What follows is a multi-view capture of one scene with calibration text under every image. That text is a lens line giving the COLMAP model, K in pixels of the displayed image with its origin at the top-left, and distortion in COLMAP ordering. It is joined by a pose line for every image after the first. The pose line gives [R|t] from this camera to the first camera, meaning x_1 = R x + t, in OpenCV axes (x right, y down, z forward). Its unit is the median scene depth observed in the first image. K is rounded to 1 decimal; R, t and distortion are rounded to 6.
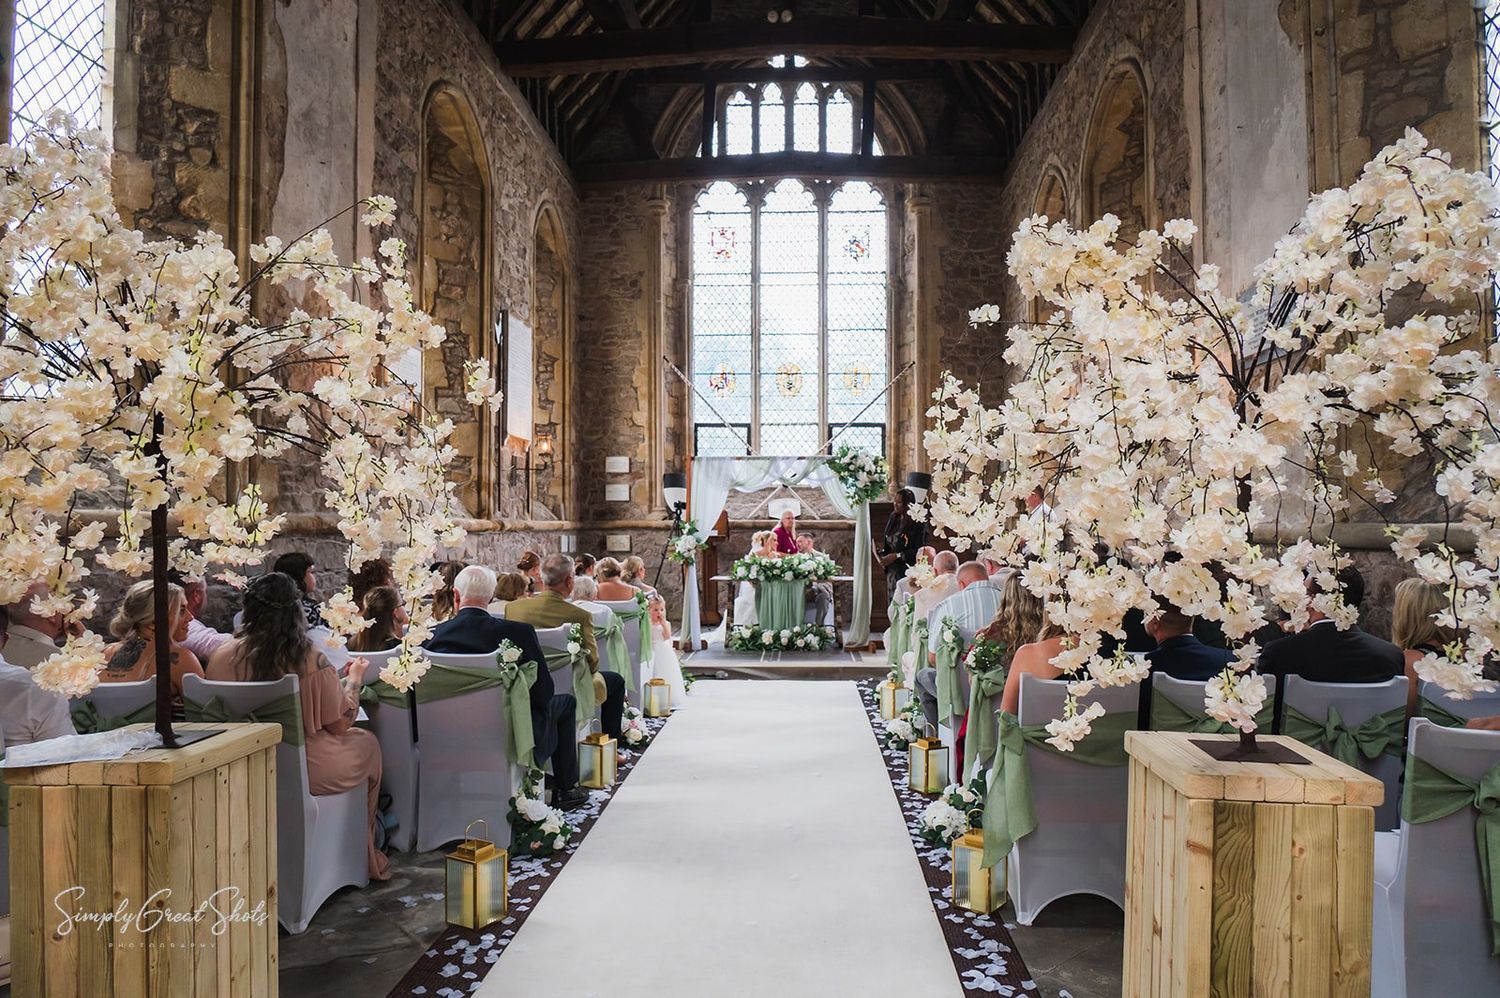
lens RADIAL K [[1209.5, 0, 749.1], [0, 1209.5, 505.4], [0, 0, 1]] dist [-0.001243, -0.000059]
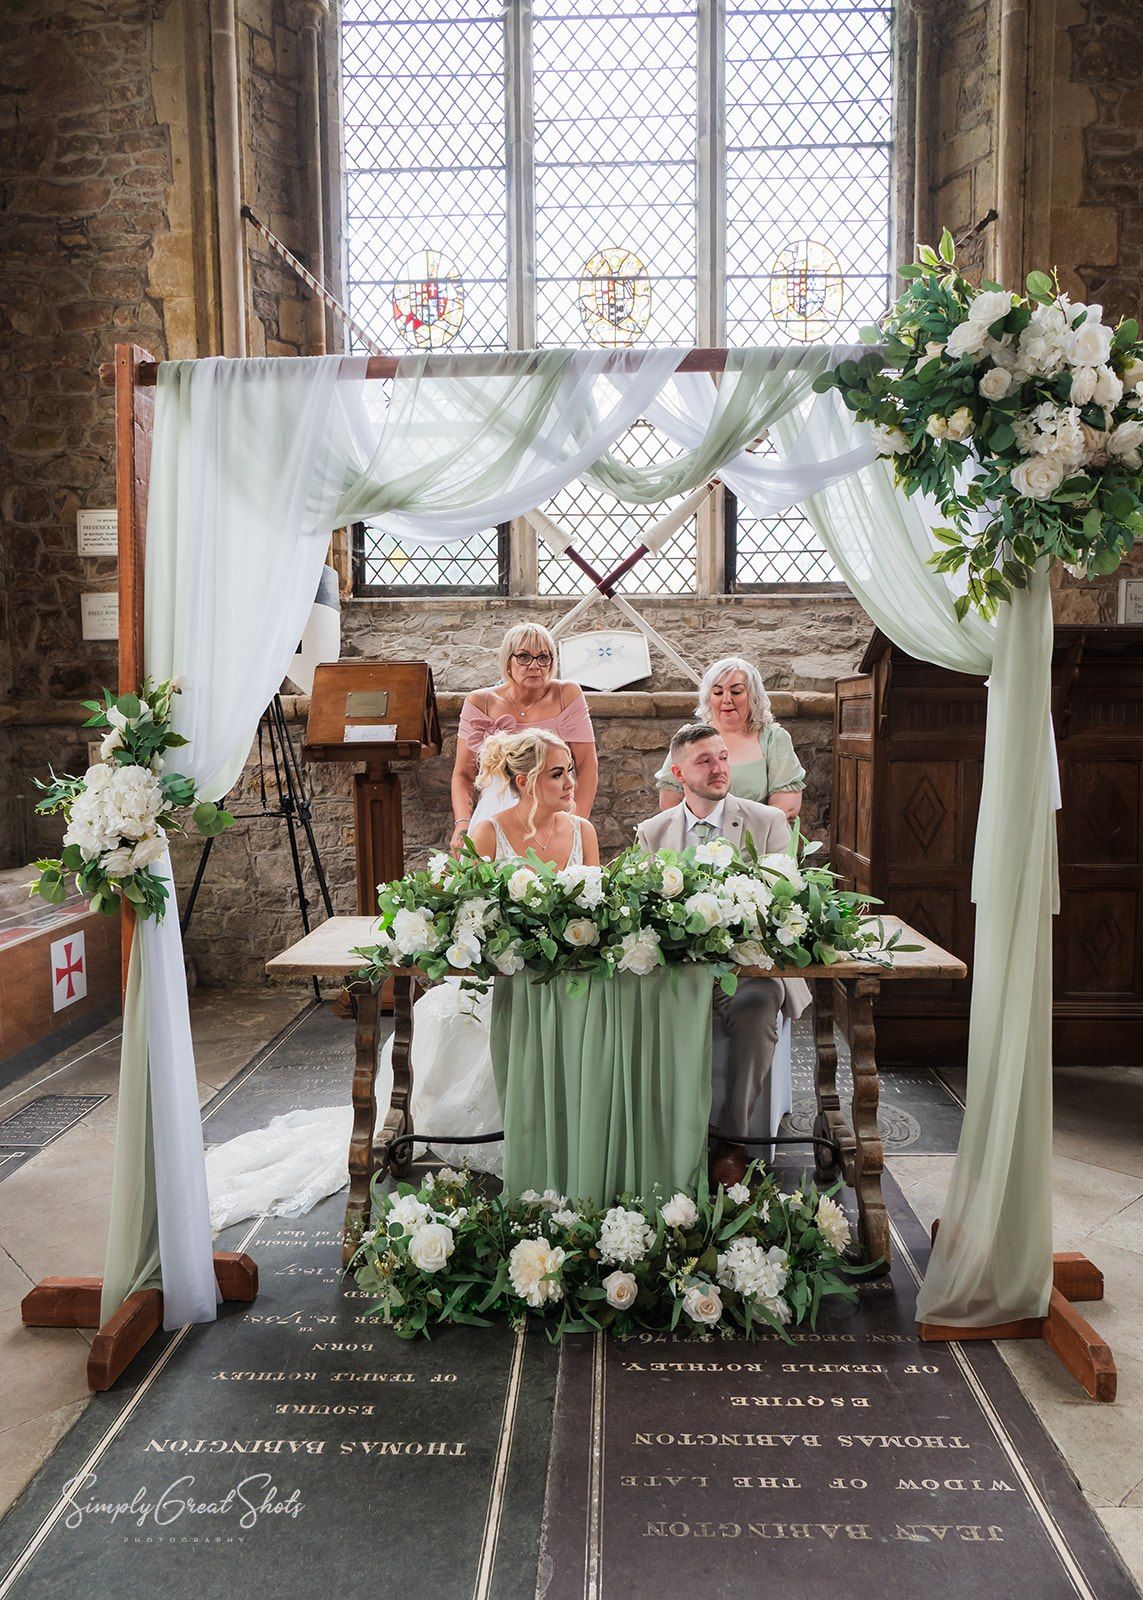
lens RADIAL K [[1114.9, 0, 573.8], [0, 1114.9, 803.1], [0, 0, 1]] dist [-0.060438, -0.001642]
pose [[0.999910, -0.008820, 0.010089, 0.016864], [0.007729, 0.994596, 0.103529, 0.010815], [-0.010947, -0.103442, 0.994575, 0.686180]]
